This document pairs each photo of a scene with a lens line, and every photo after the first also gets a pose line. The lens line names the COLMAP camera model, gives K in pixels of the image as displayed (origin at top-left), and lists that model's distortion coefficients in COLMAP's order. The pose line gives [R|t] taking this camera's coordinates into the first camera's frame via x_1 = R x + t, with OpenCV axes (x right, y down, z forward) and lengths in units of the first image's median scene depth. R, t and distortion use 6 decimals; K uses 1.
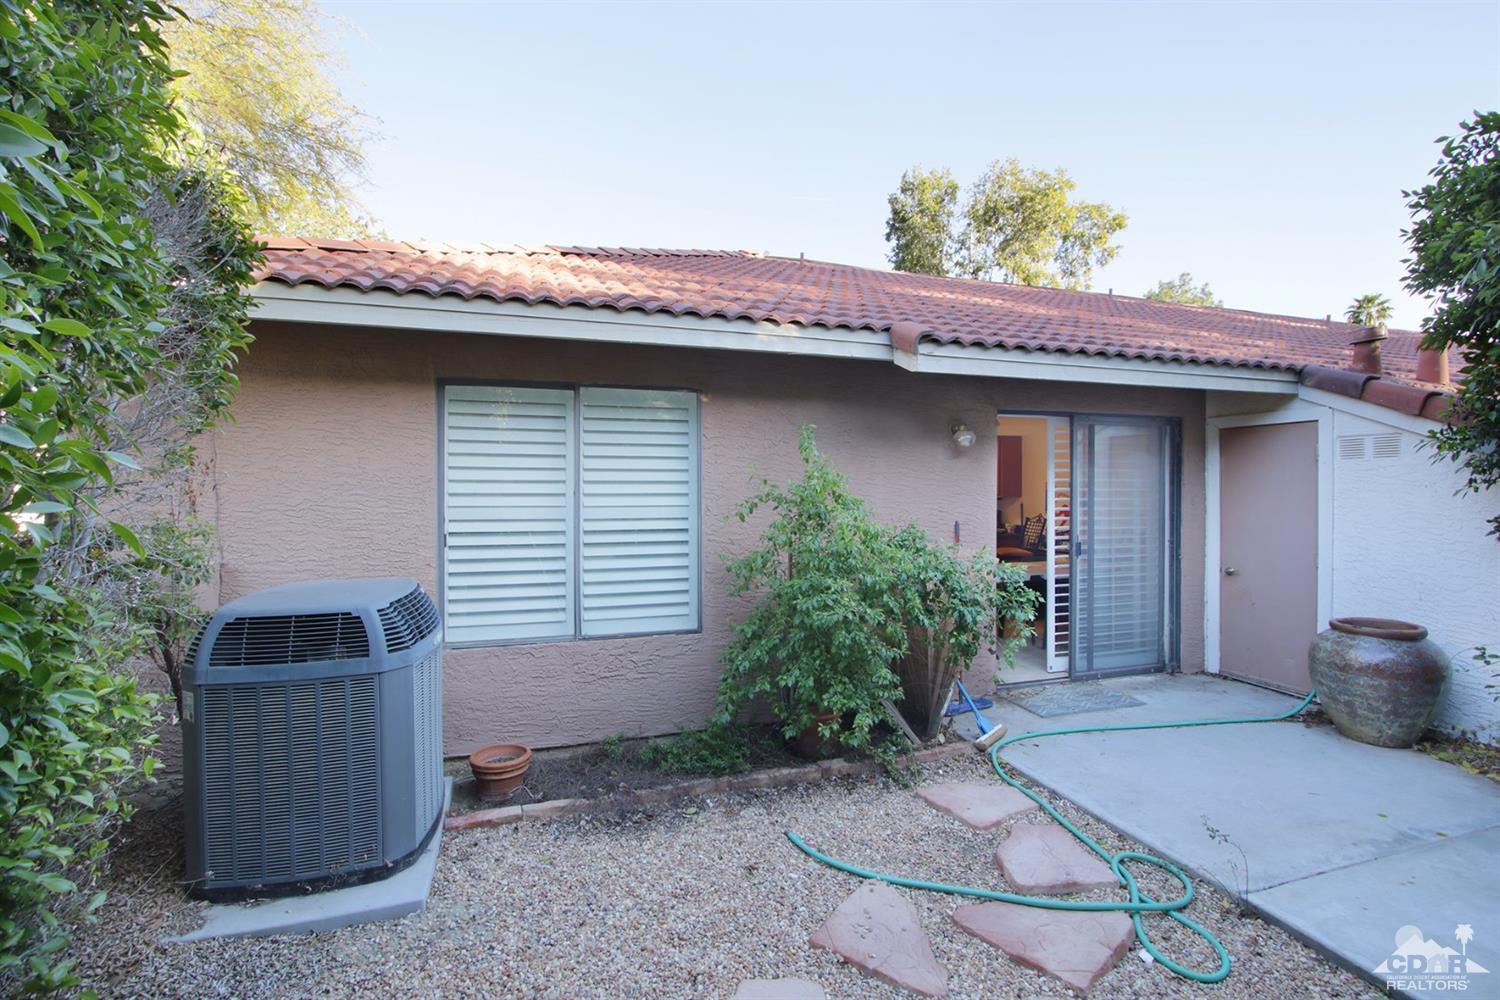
lens RADIAL K [[691.1, 0, 740.2], [0, 691.1, 492.0], [0, 0, 1]] dist [-0.009126, 0.000014]
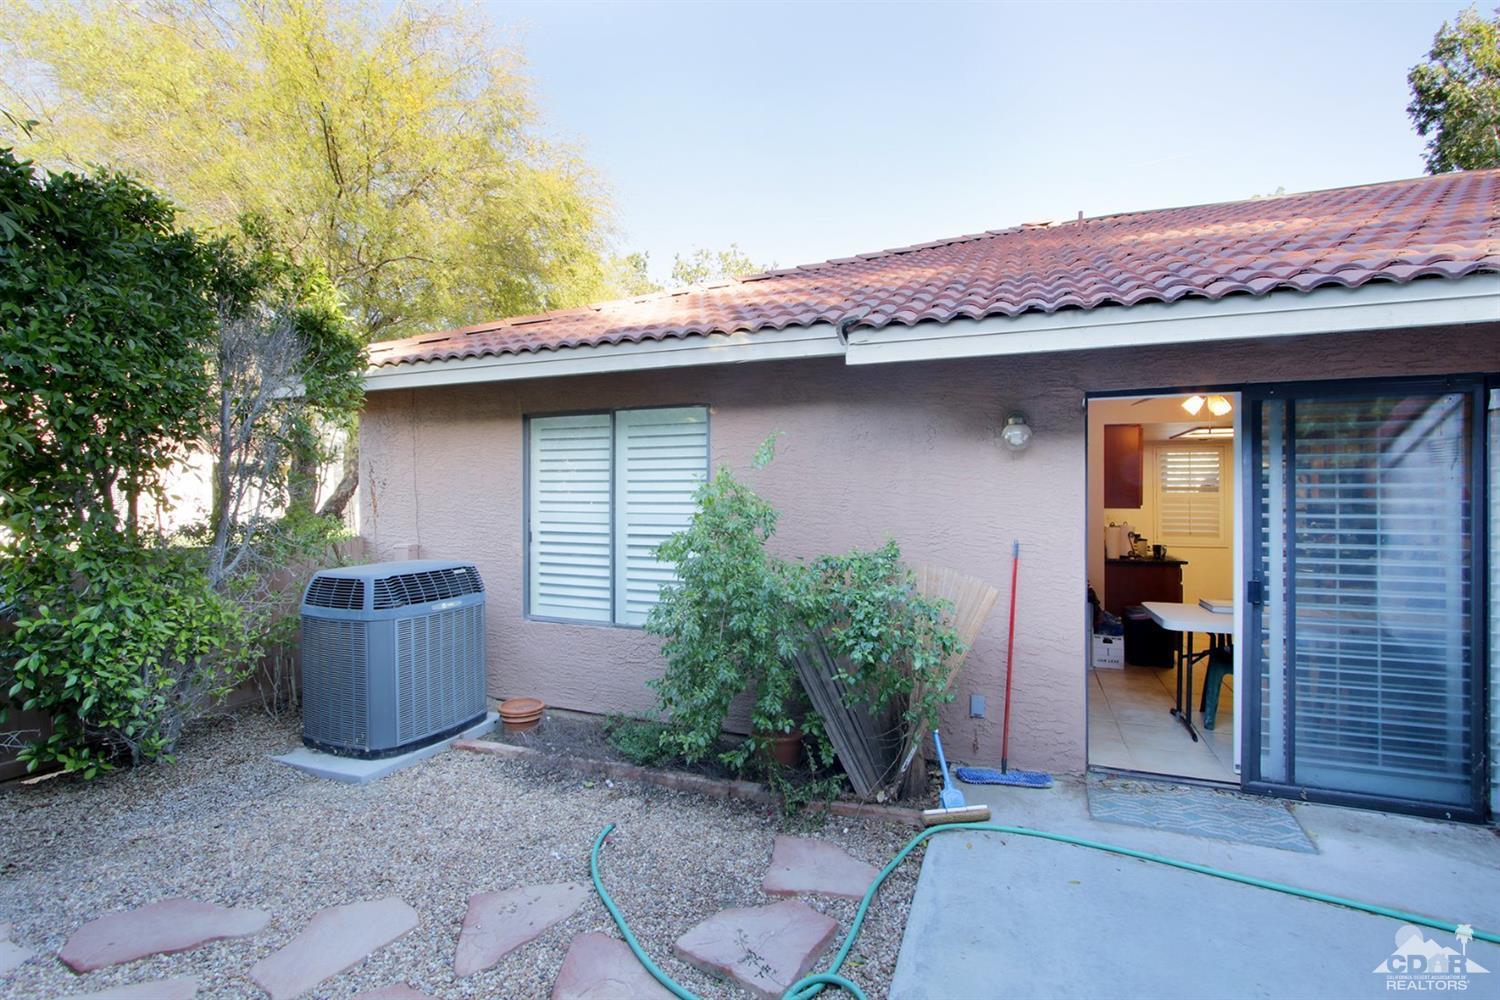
lens RADIAL K [[691.1, 0, 740.2], [0, 691.1, 492.0], [0, 0, 1]] dist [-0.009126, 0.000014]
pose [[0.764182, -0.002728, -0.644995, 0.698315], [-0.002428, 0.999972, -0.007106, -0.007261], [0.644996, 0.006996, 0.764154, 0.243009]]
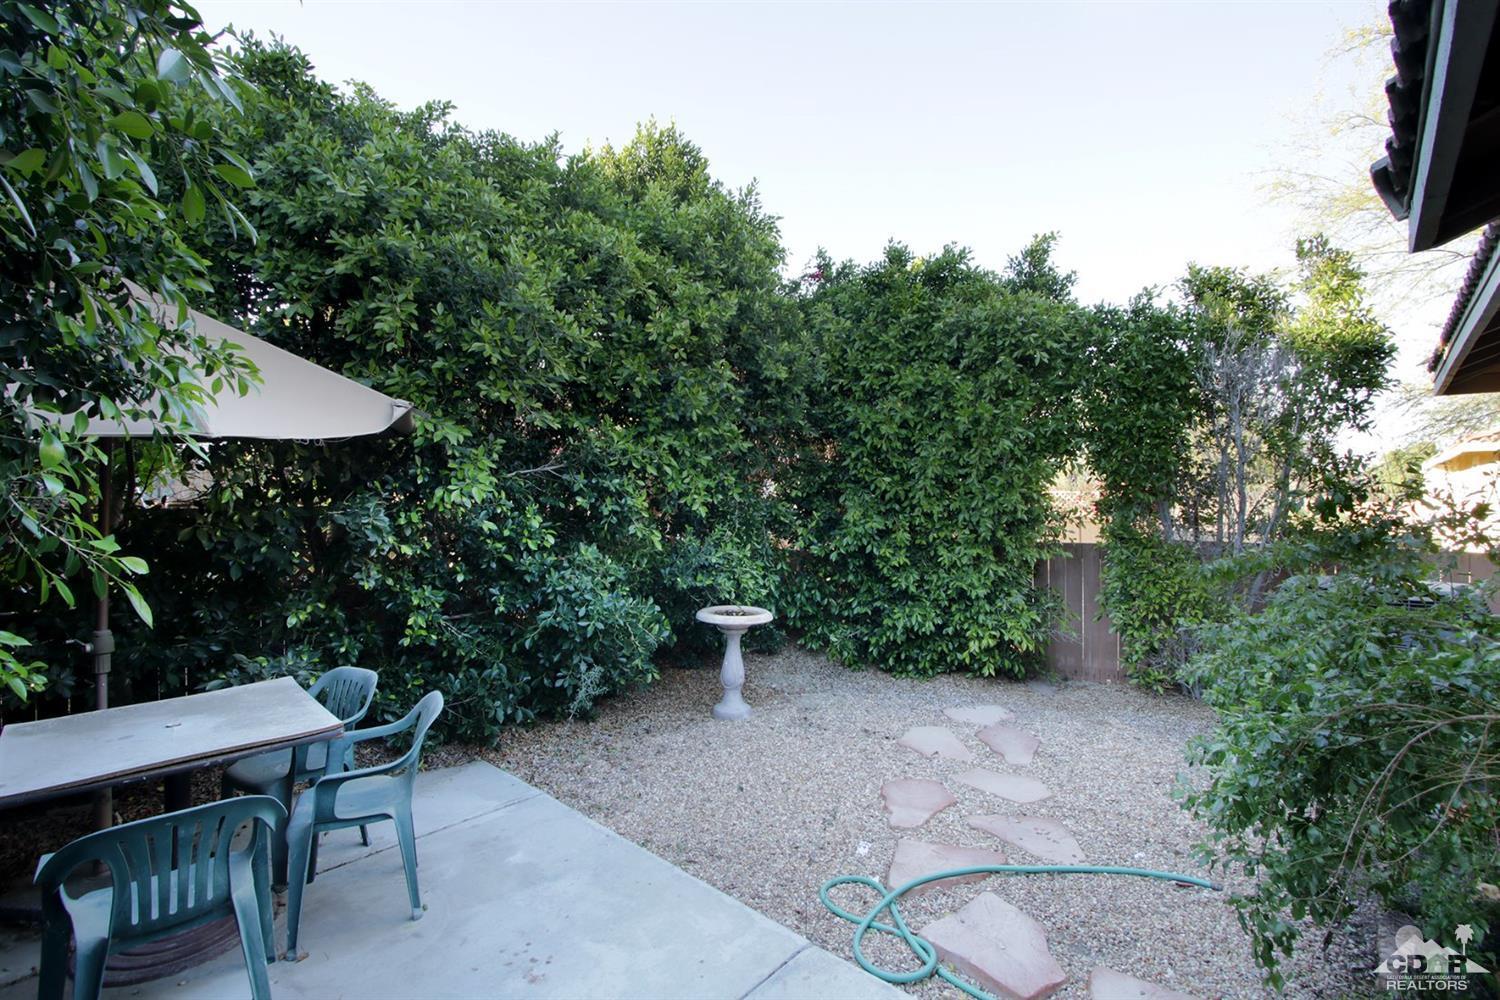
lens RADIAL K [[691.1, 0, 740.2], [0, 691.1, 492.0], [0, 0, 1]] dist [-0.009126, 0.000014]
pose [[-0.873186, -0.000019, -0.487387, 0.824962], [-0.003310, 0.999977, 0.005892, -0.027806], [0.487376, 0.006758, -0.873166, 1.108214]]
